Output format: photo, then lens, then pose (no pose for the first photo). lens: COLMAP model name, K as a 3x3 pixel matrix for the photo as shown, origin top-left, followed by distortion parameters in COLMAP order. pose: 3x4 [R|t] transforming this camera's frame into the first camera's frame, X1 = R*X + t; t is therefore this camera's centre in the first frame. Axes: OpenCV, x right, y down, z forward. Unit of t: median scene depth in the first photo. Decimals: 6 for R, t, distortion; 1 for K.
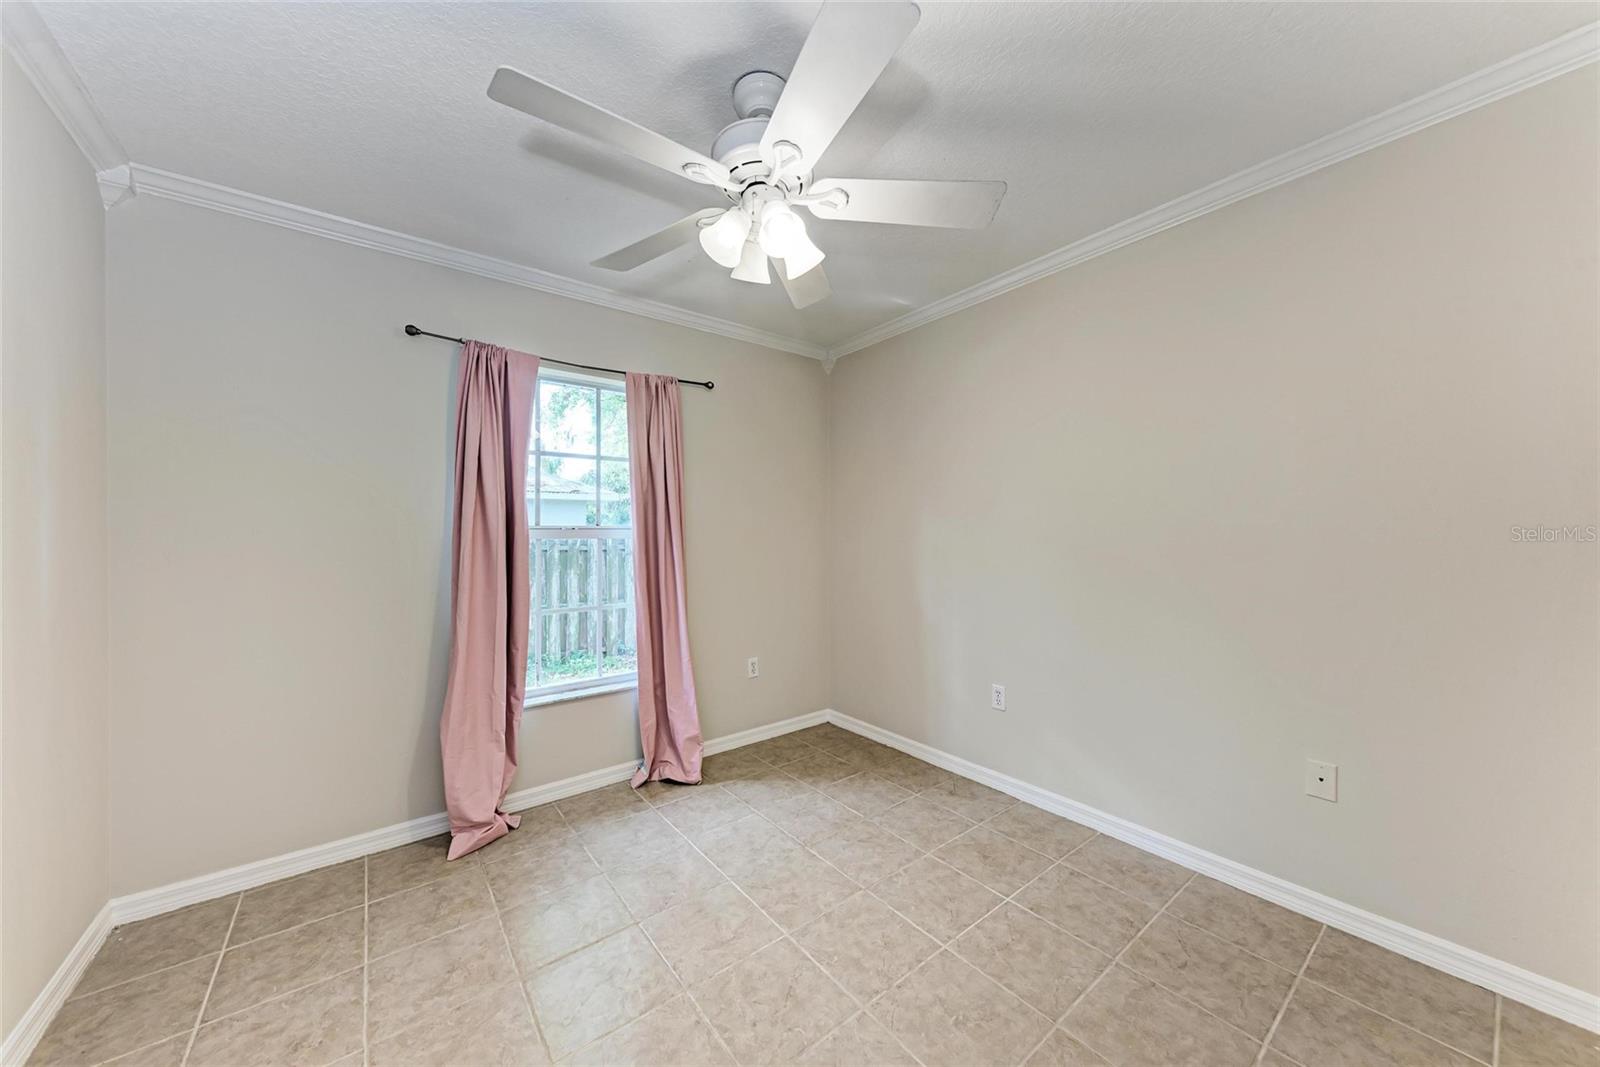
lens RADIAL K [[546.8, 0, 804.1], [0, 546.8, 543.7], [0, 0, 1]] dist [0.000540, -0.000005]
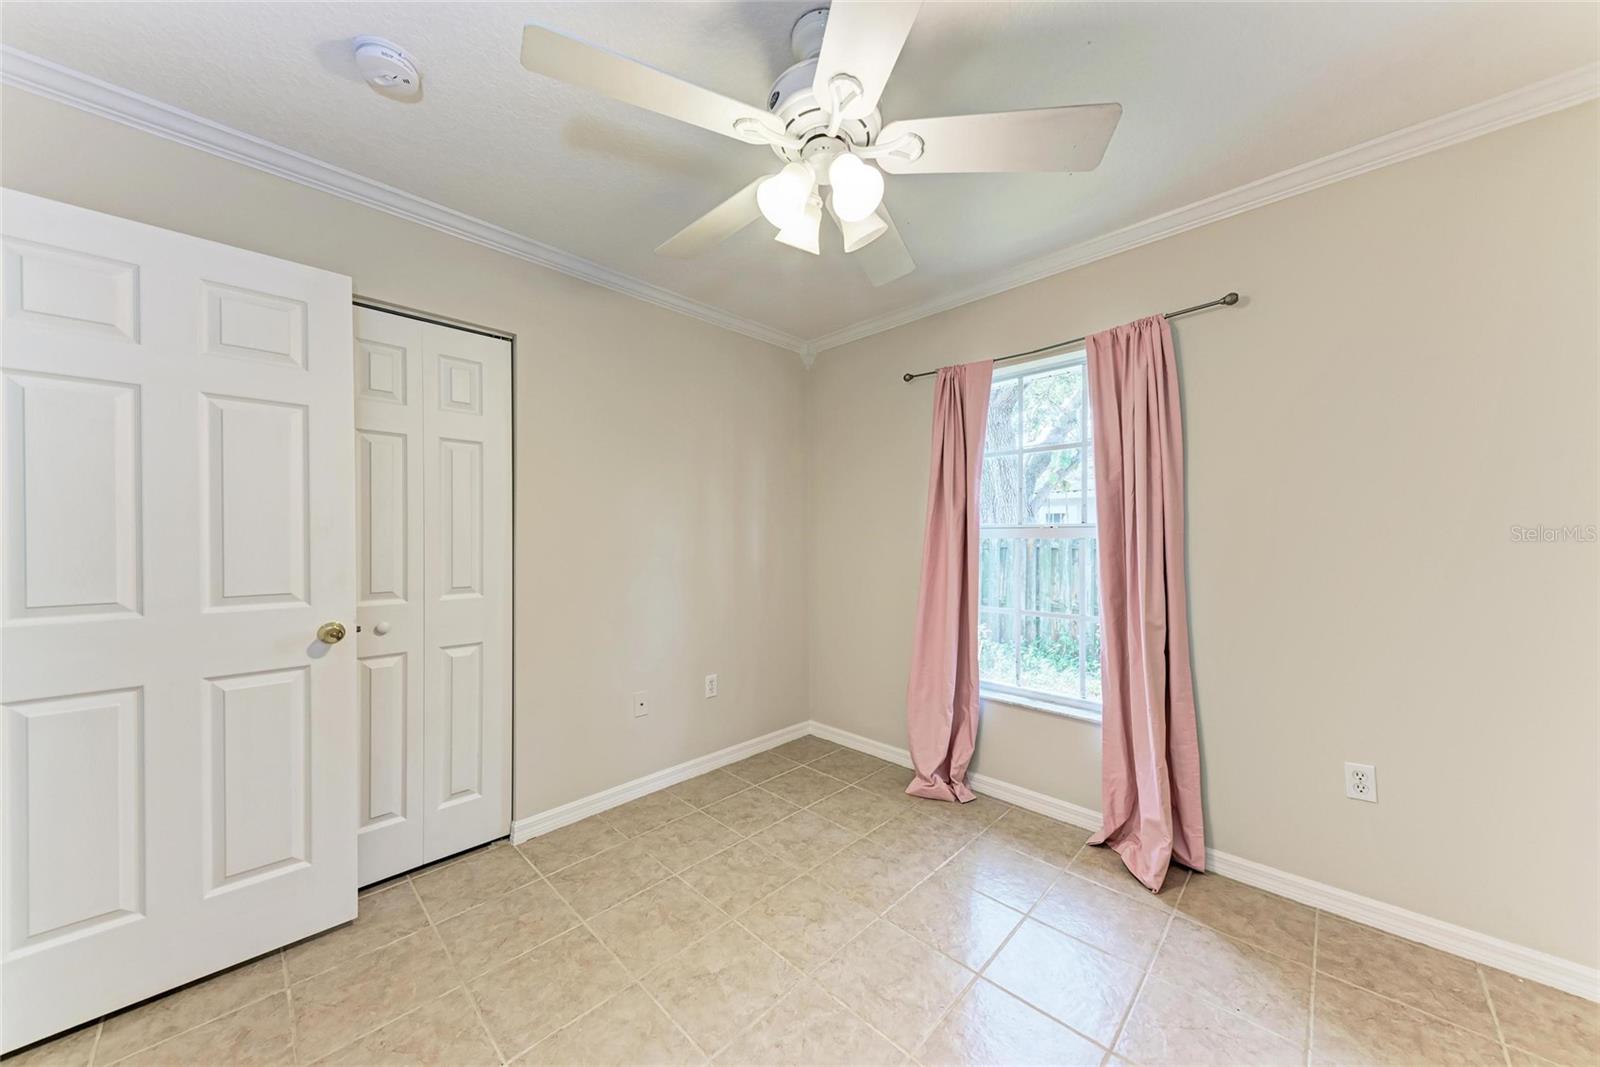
lens RADIAL K [[552.0, 0, 804.7], [0, 552.0, 539.6], [0, 0, 1]] dist [0.023695, -0.008256]
pose [[0.134047, 0.014976, -0.990862, 0.563286], [-0.010262, 0.999853, 0.013724, -0.018200], [0.990922, 0.008329, 0.134181, 0.579760]]
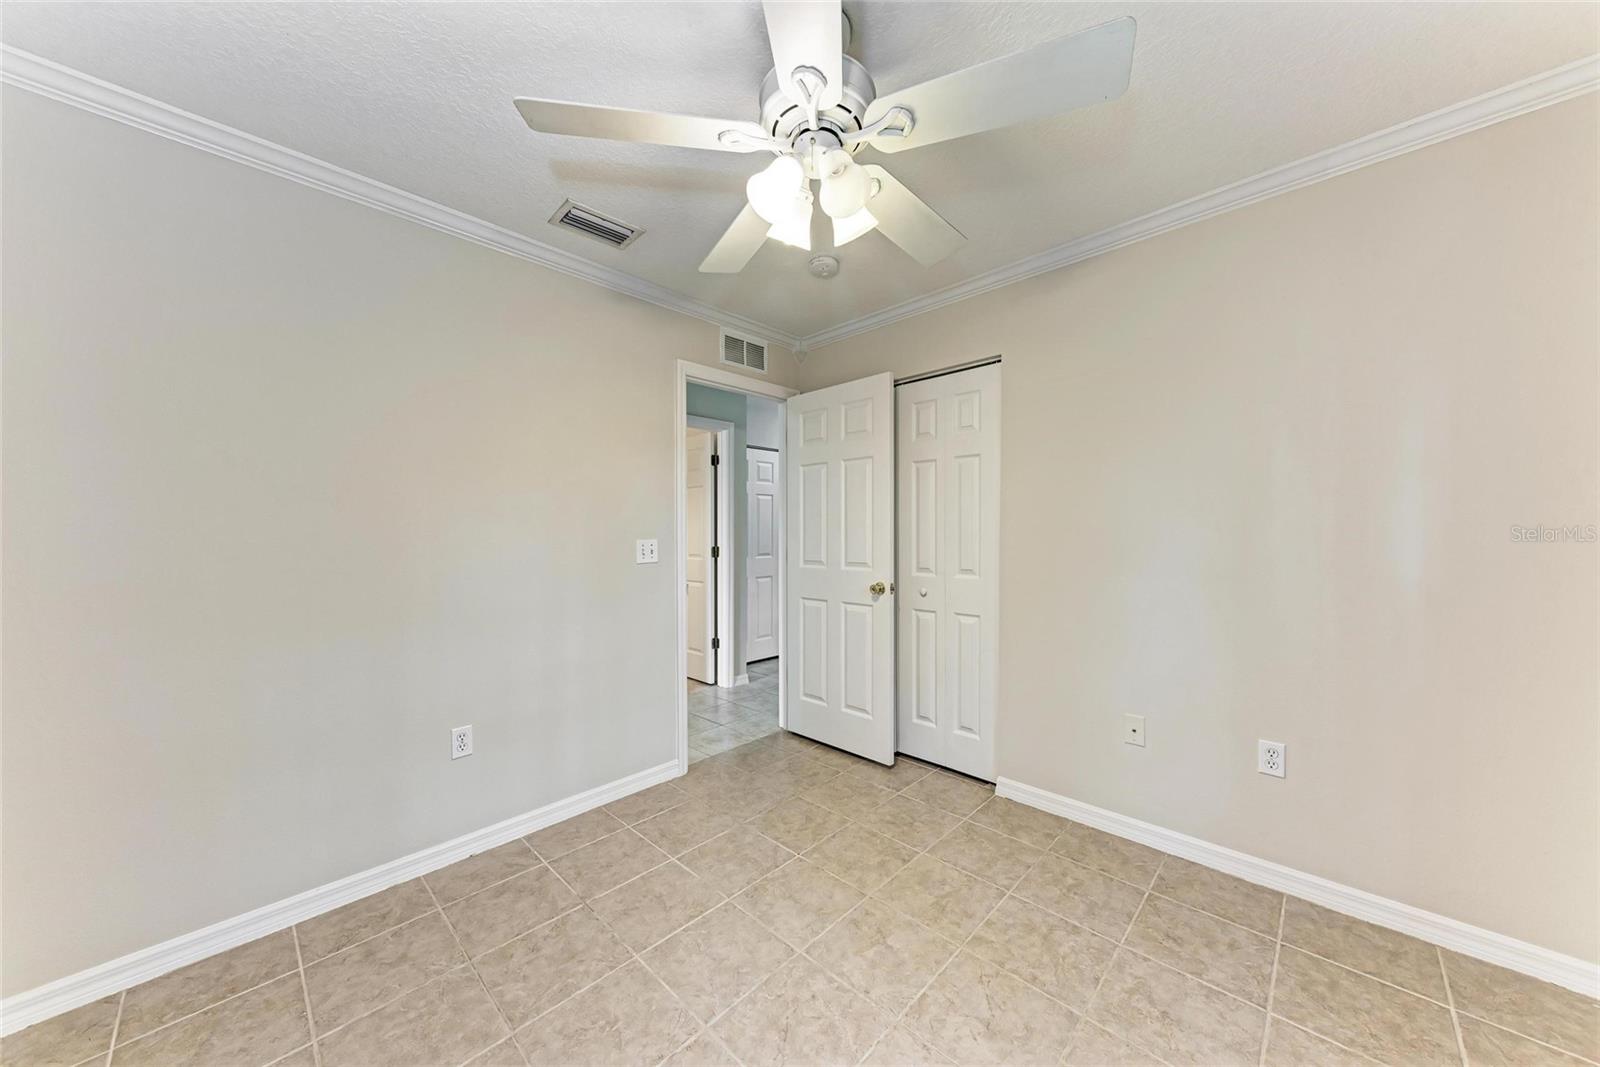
lens RADIAL K [[546.8, 0, 808.4], [0, 546.8, 536.2], [0, 0, 1]] dist [0.021340, -0.008167]
pose [[-0.989127, 0.017824, -0.145979, 0.037851], [0.015059, 0.999686, 0.020023, -0.021829], [0.146290, 0.017607, -0.989085, 1.304451]]
